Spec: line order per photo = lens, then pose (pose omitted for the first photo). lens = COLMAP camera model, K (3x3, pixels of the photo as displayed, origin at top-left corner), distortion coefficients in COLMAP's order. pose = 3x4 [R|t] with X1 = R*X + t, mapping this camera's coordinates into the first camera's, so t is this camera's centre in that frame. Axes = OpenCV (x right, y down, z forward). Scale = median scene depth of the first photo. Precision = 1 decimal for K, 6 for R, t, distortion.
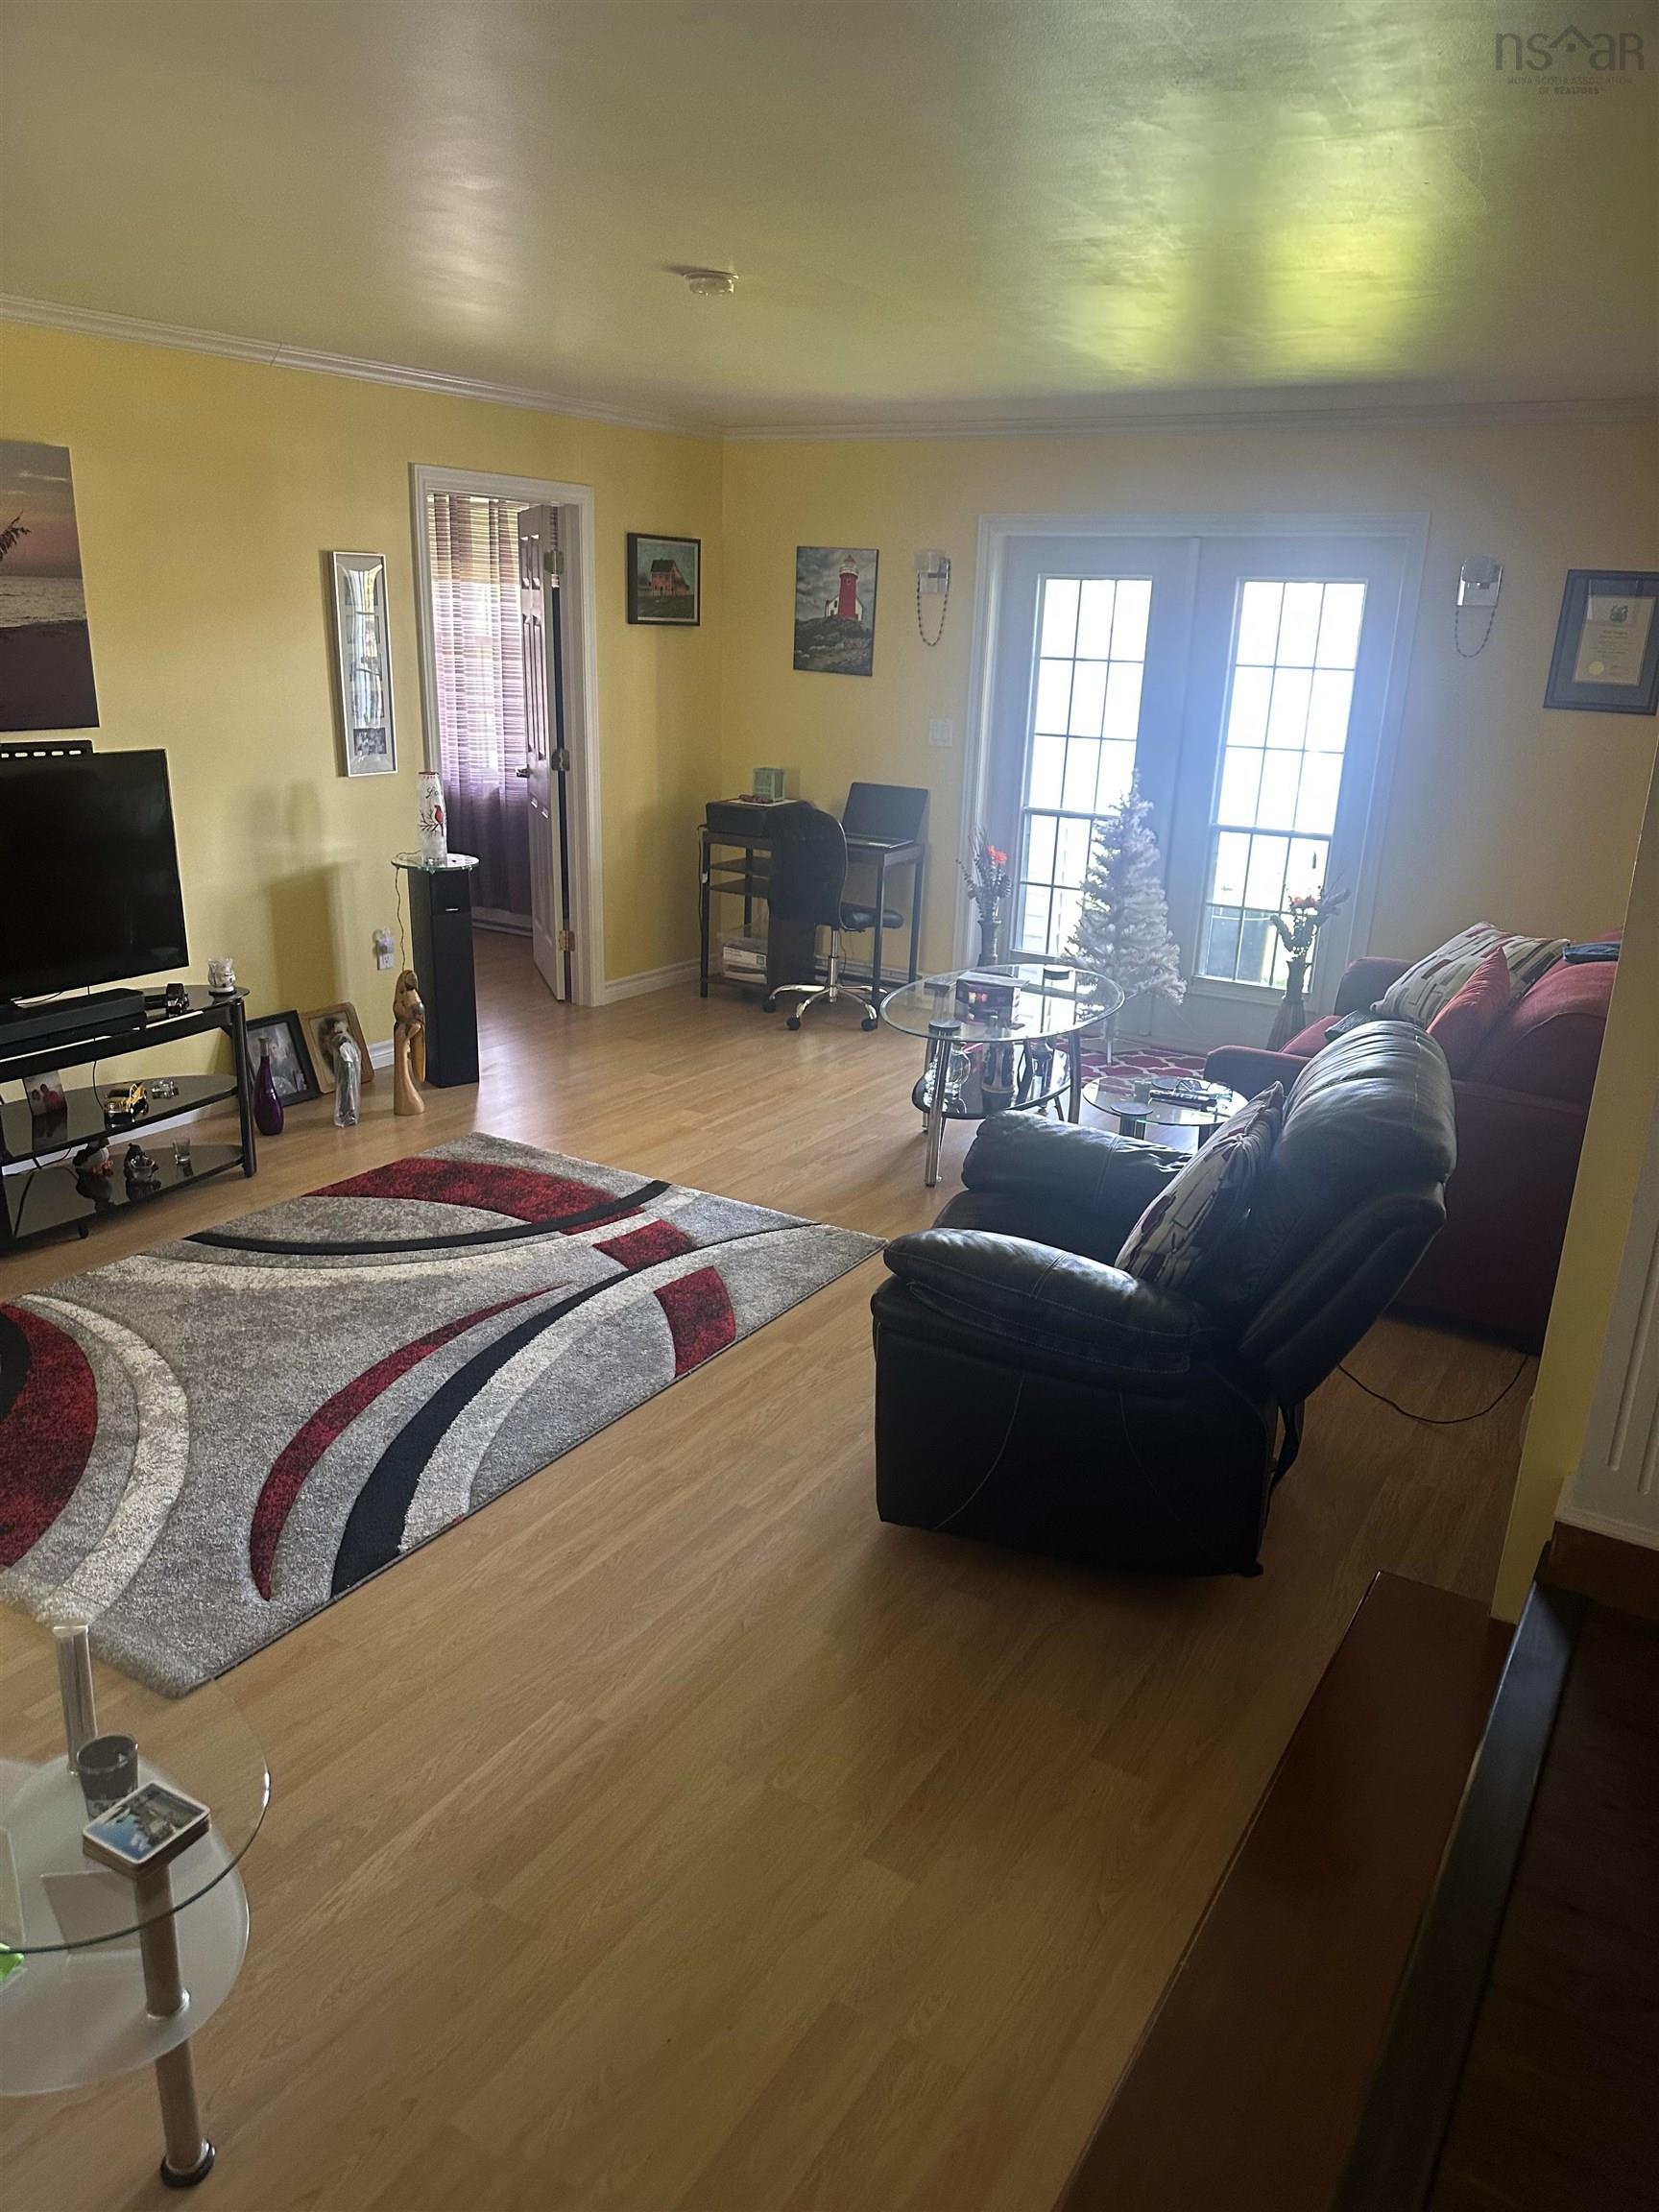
lens RADIAL K [[1562.0, 0, 829.5], [0, 1562.0, 1106.0], [0, 0, 1]] dist [0.143351, -0.232604]
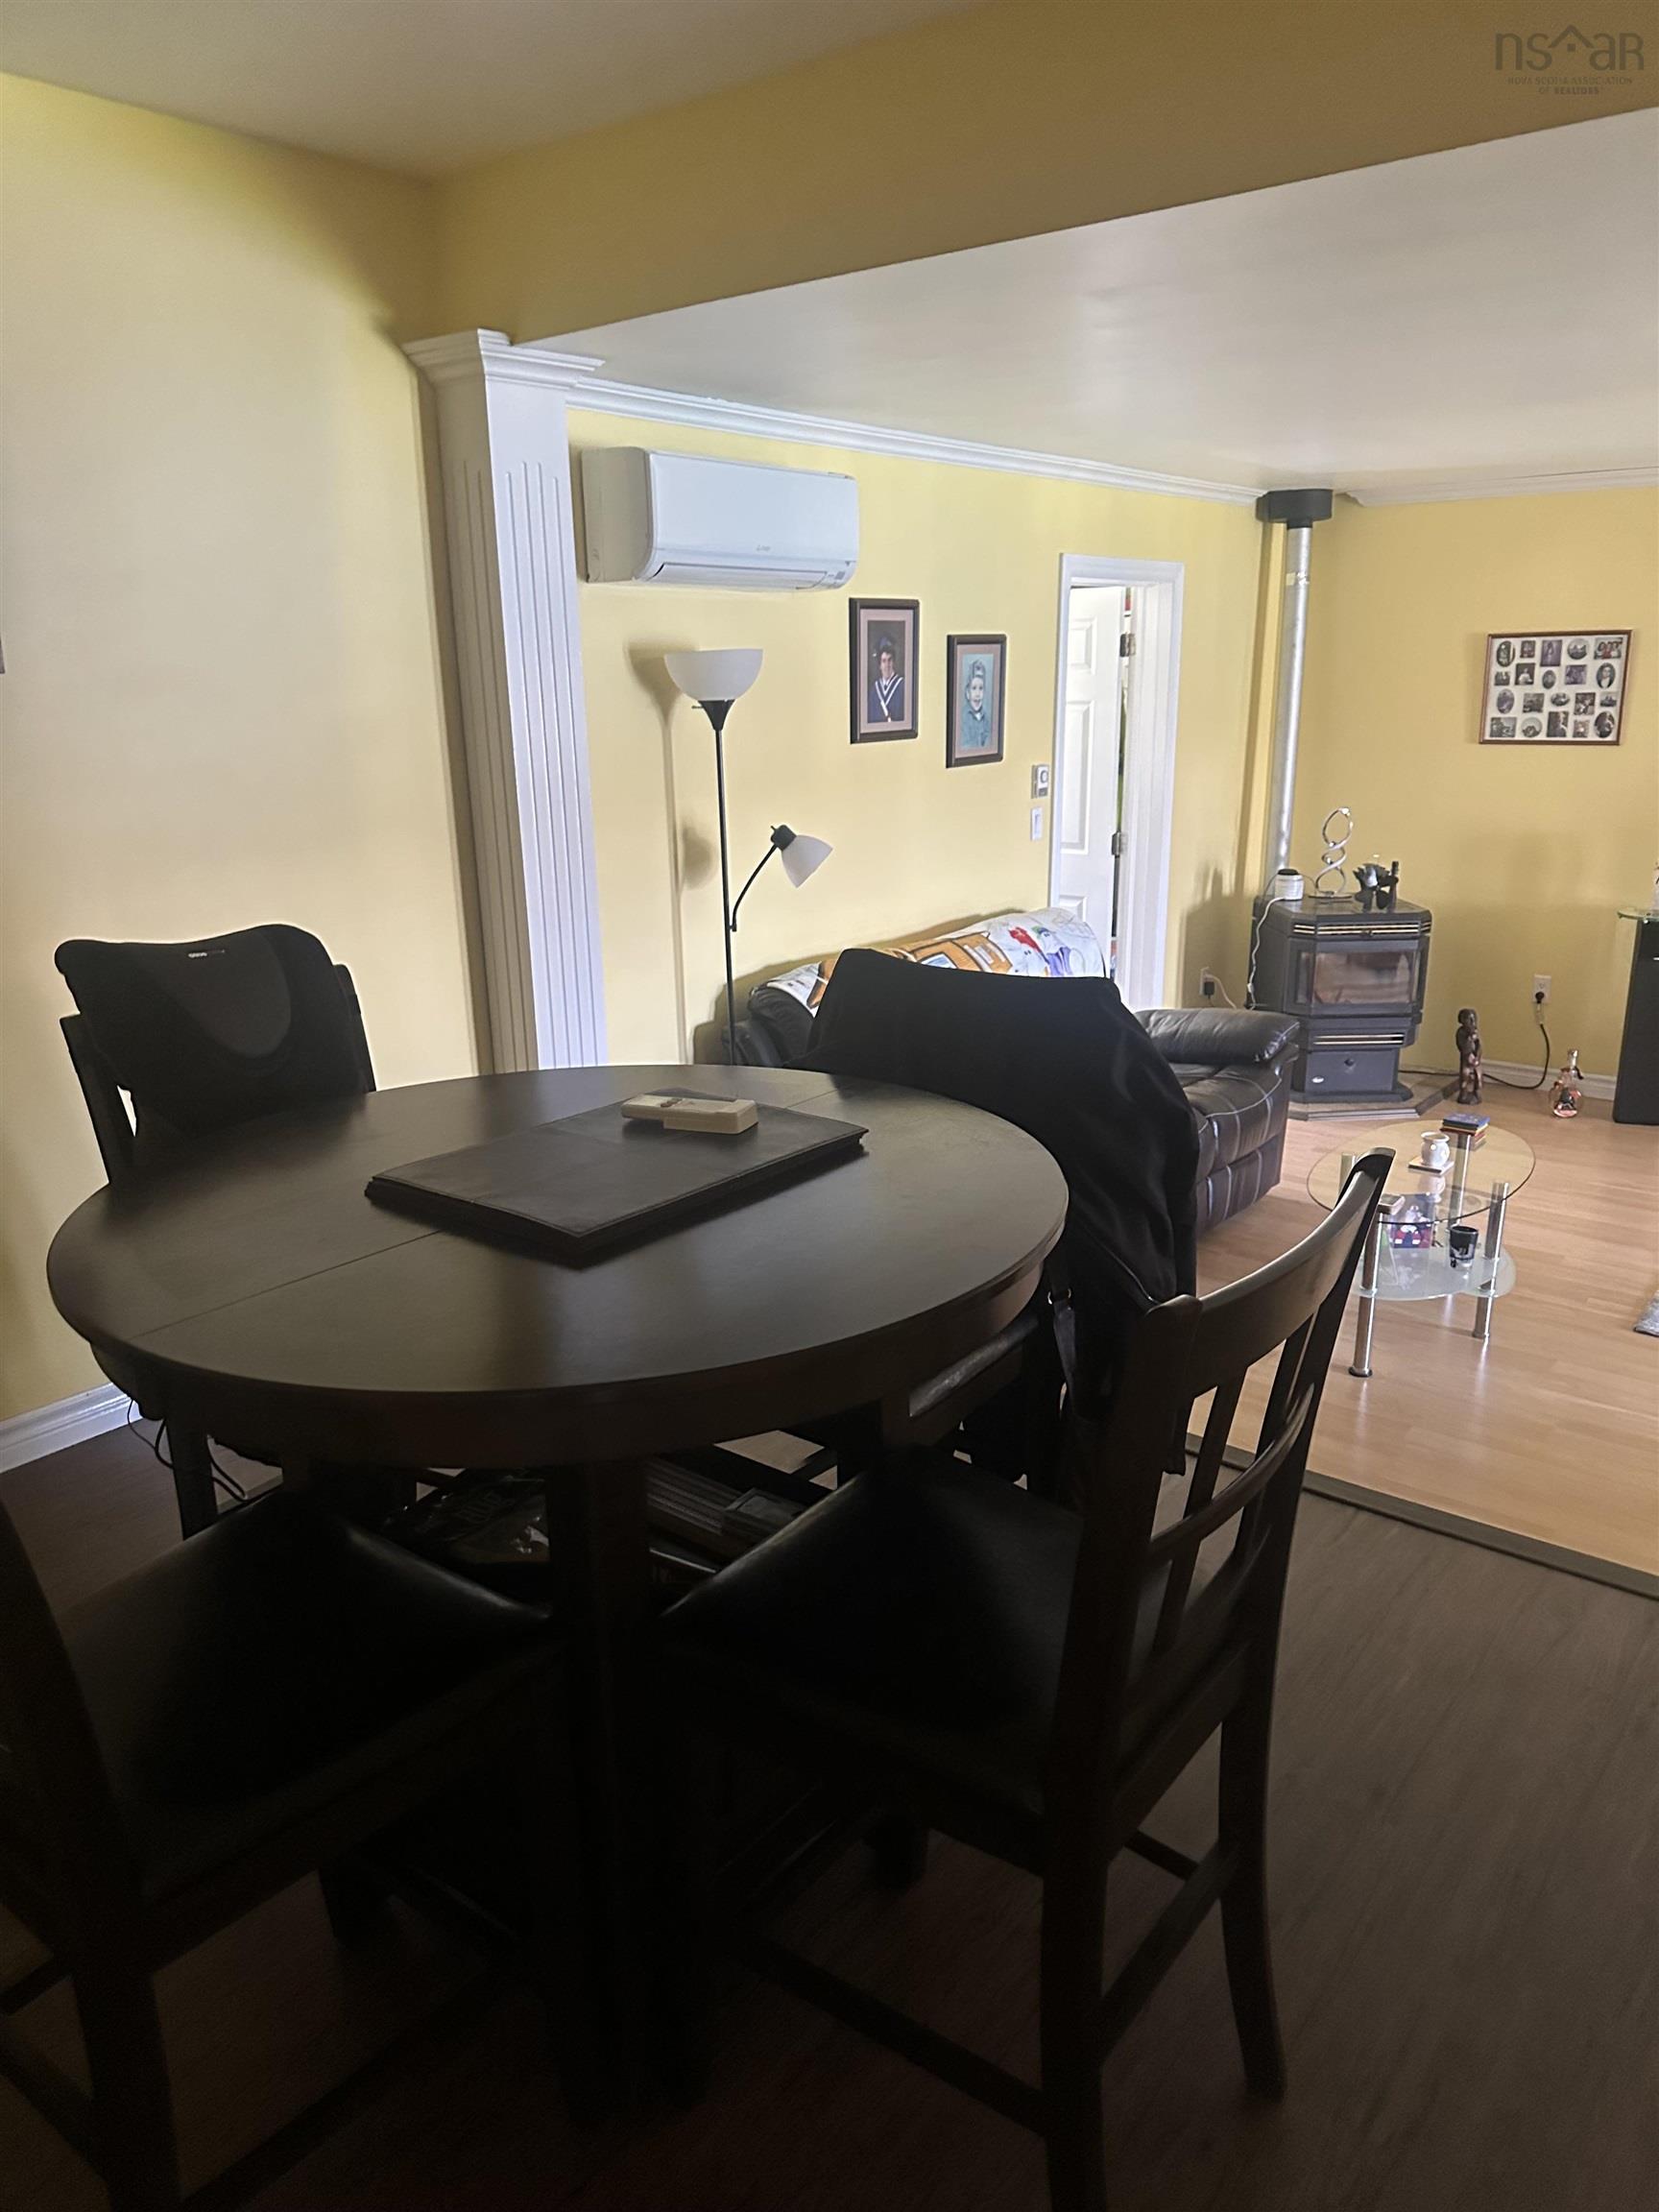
lens RADIAL K [[1541.2, 0, 823.6], [0, 1541.2, 1130.1], [0, 0, 1]] dist [0.051842, -0.092210]
pose [[-0.108781, 0.264750, -0.958162, 0.840731], [-0.292678, 0.912627, 0.285396, -0.026239], [0.950003, 0.311479, -0.021790, 0.115146]]
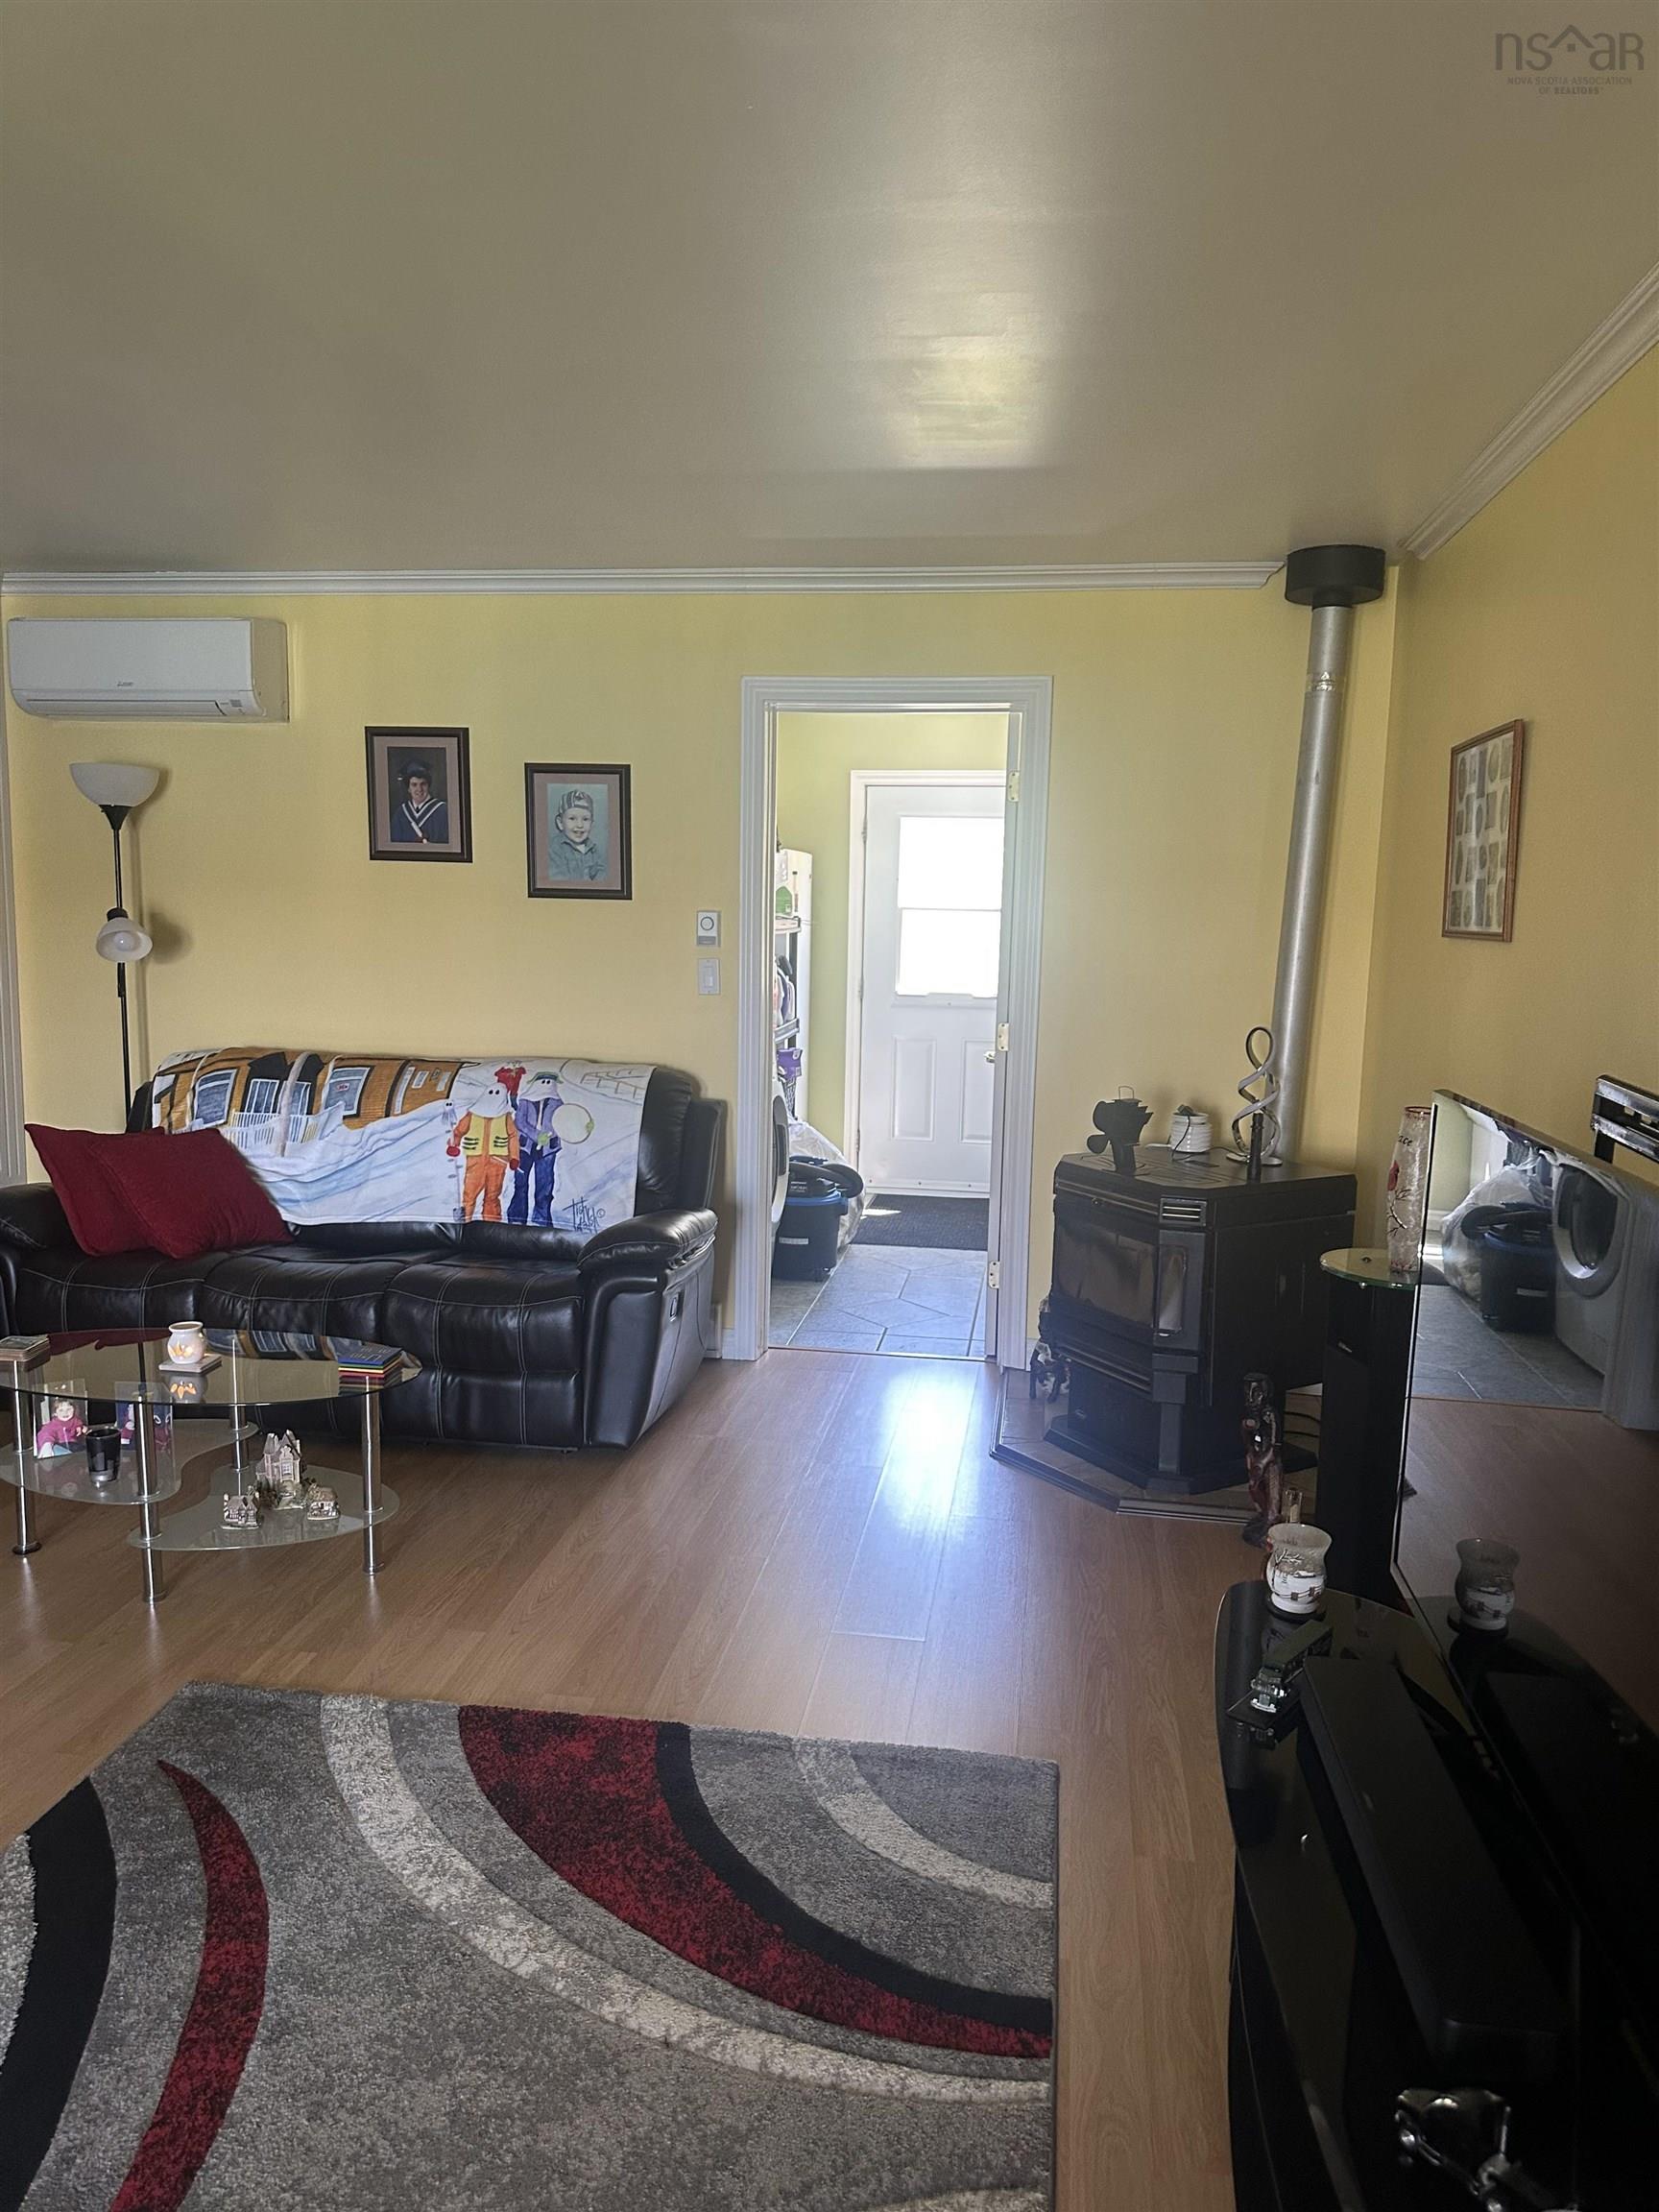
lens RADIAL K [[1562.0, 0, 829.5], [0, 1562.0, 1106.0], [0, 0, 1]] dist [0.143351, -0.232604]
pose [[-0.915482, 0.009822, -0.402240, -0.266969], [-0.165730, 0.901754, 0.399215, -0.380235], [0.366643, 0.432137, -0.823912, 1.373605]]
